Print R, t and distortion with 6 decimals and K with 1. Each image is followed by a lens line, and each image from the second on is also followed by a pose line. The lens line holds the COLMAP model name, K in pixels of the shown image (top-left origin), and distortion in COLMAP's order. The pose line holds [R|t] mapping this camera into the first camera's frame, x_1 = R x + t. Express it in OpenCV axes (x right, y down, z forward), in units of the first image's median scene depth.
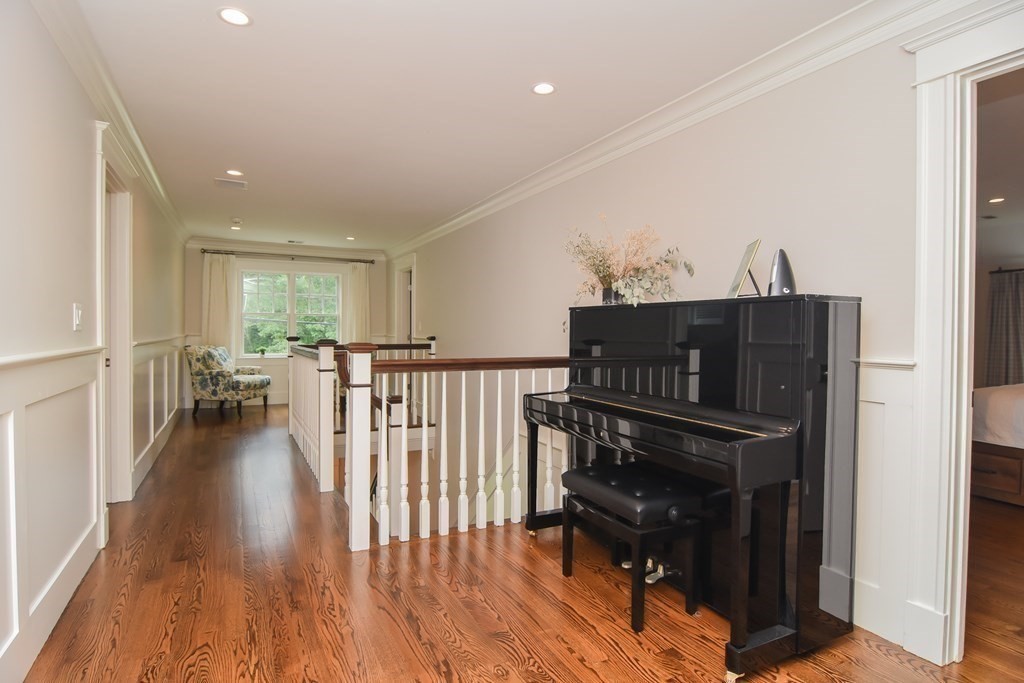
lens RADIAL K [[549.4, 0, 510.0], [0, 549.4, 339.2], [0, 0, 1]] dist [-0.021329, -0.001122]
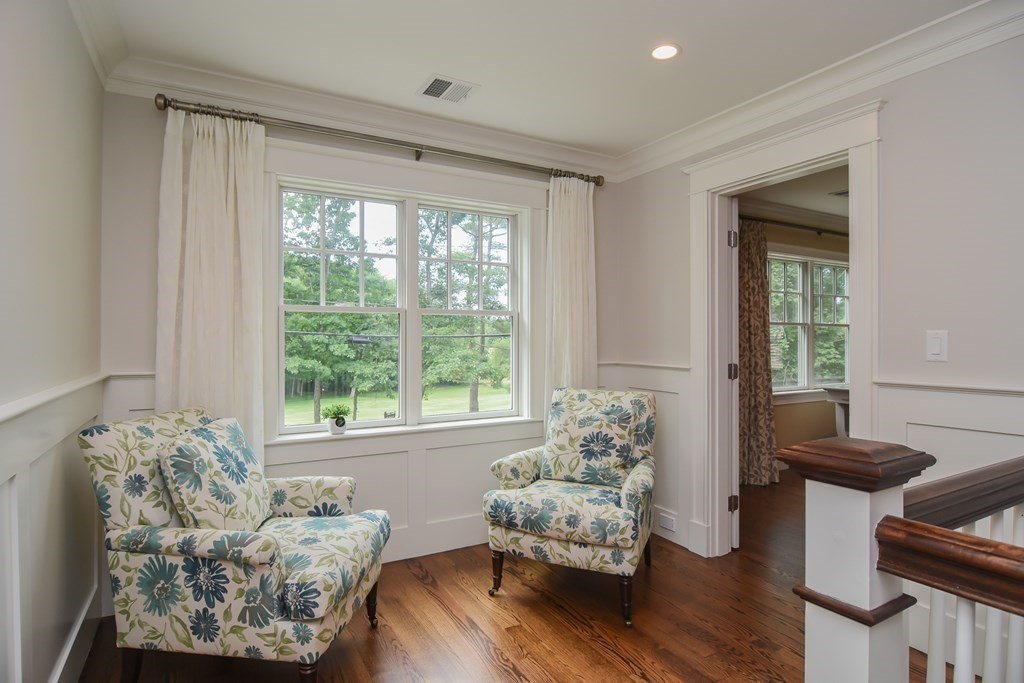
lens RADIAL K [[549.4, 0, 510.0], [0, 549.4, 339.2], [0, 0, 1]] dist [-0.021329, -0.001122]
pose [[0.999145, -0.006864, 0.040773, -0.410503], [0.007533, 0.999839, -0.016285, -0.023706], [-0.040655, 0.016579, 0.999036, 0.744101]]
